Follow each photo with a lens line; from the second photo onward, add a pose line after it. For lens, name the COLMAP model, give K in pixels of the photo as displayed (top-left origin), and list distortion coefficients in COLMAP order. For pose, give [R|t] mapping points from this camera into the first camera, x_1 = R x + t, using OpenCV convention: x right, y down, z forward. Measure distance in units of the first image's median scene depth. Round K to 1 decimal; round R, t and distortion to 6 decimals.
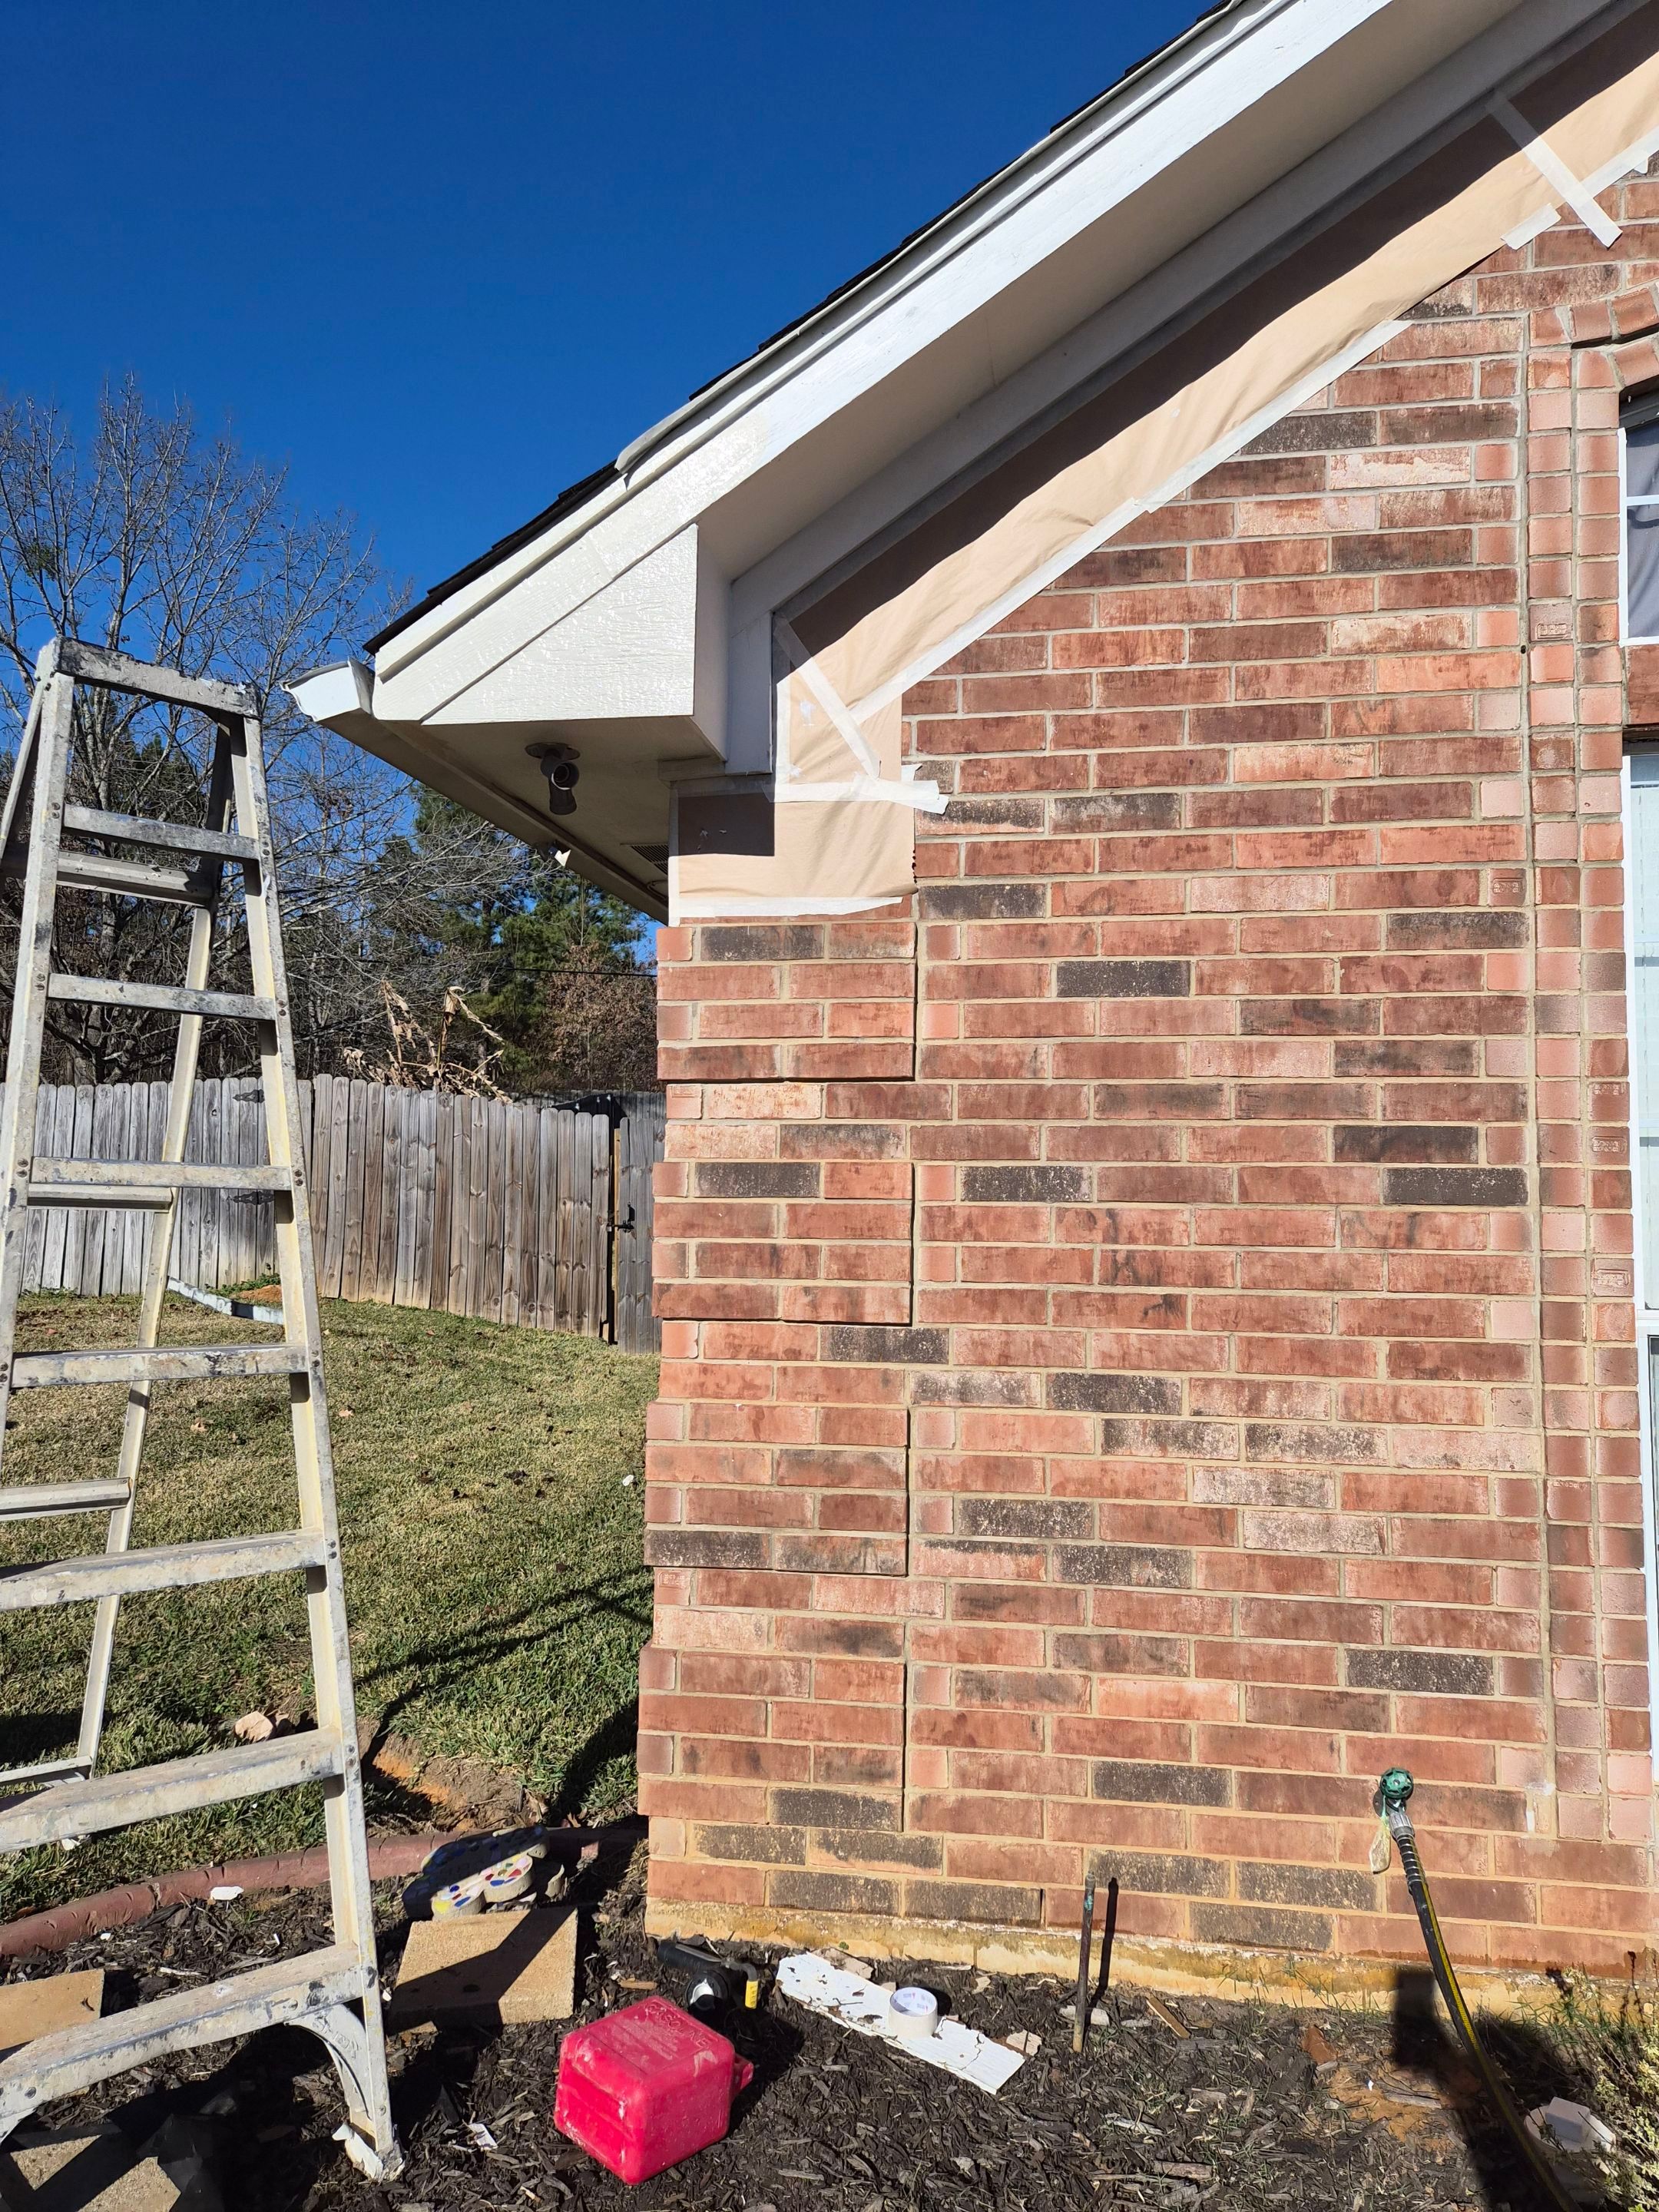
lens RADIAL K [[1432.9, 0, 829.5], [0, 1432.9, 1106.0], [0, 0, 1]] dist [0.078286, -0.060544]
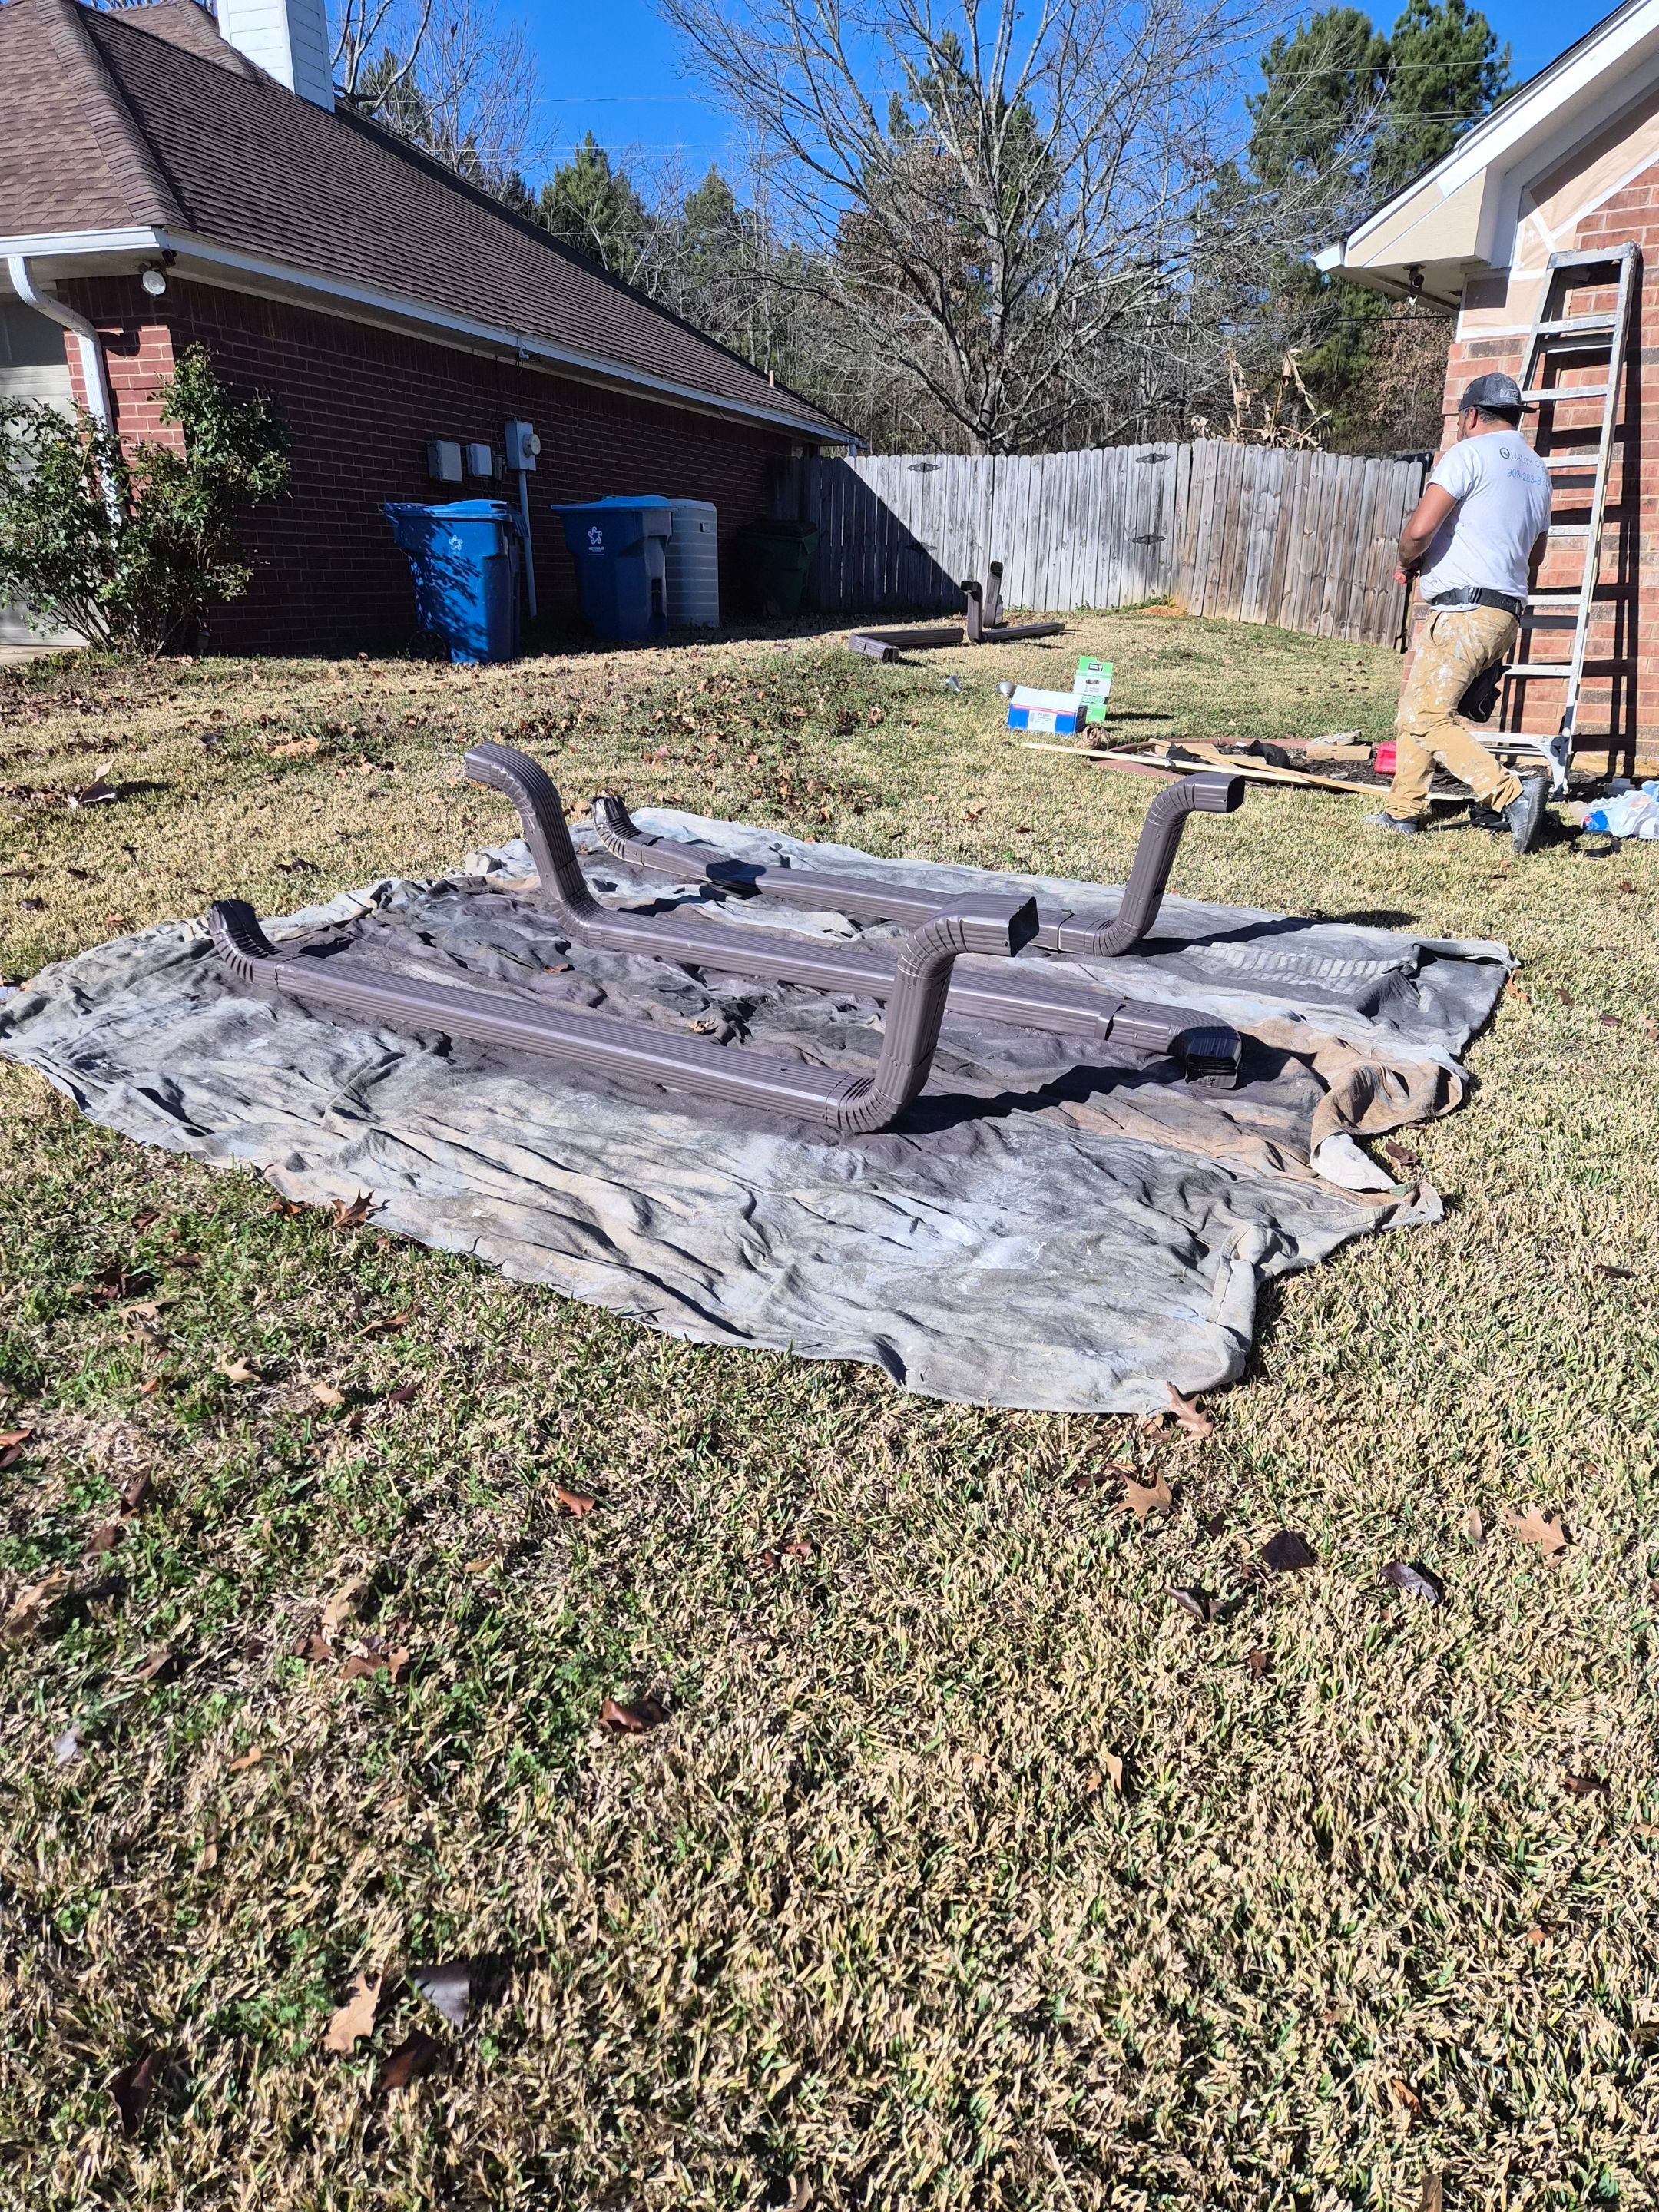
lens RADIAL K [[1449.7, 0, 826.2], [0, 1449.7, 1139.6], [0, 0, 1]] dist [-0.000924, -0.003050]
pose [[0.870294, 0.170990, -0.461900, 0.335494], [0.034268, 0.914511, 0.403107, 0.083606], [0.491340, -0.366650, 0.790034, -2.020217]]
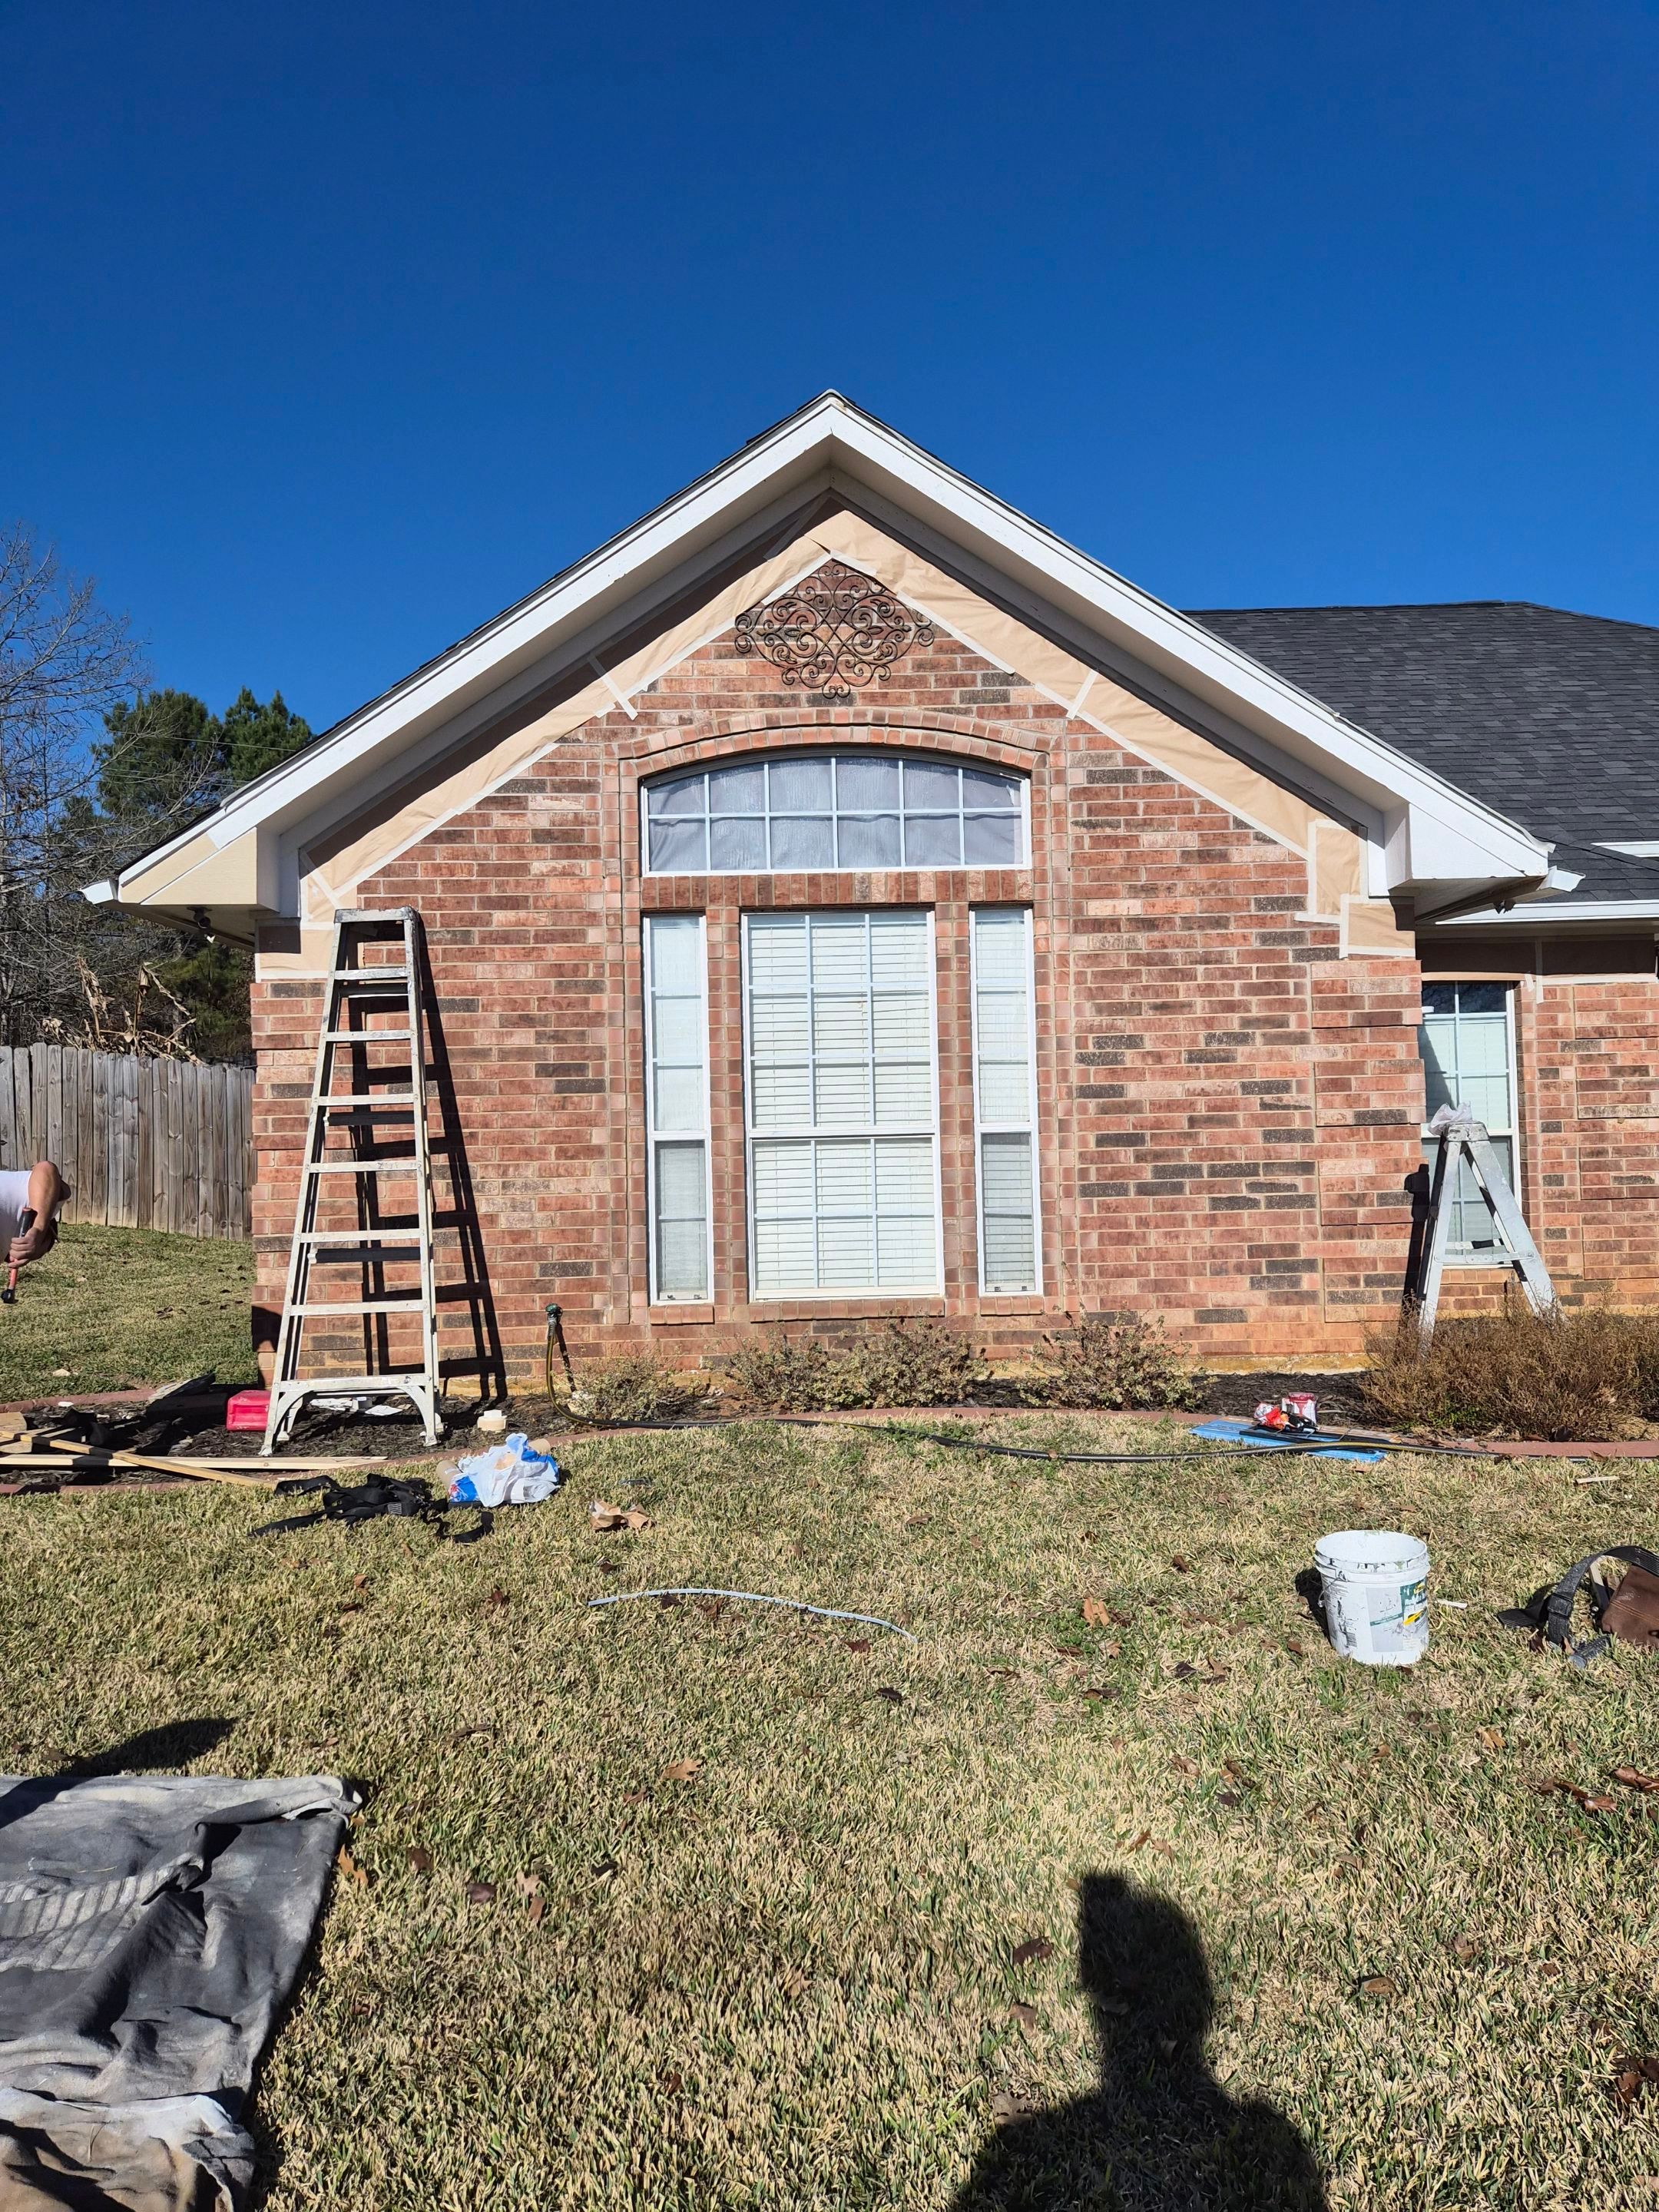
lens RADIAL K [[1432.9, 0, 829.5], [0, 1432.9, 1106.0], [0, 0, 1]] dist [0.078286, -0.060544]
pose [[0.983004, -0.025046, 0.181866, 0.388075], [0.019344, 0.999266, 0.033057, 0.014640], [-0.182561, -0.028978, 0.982767, -1.555926]]
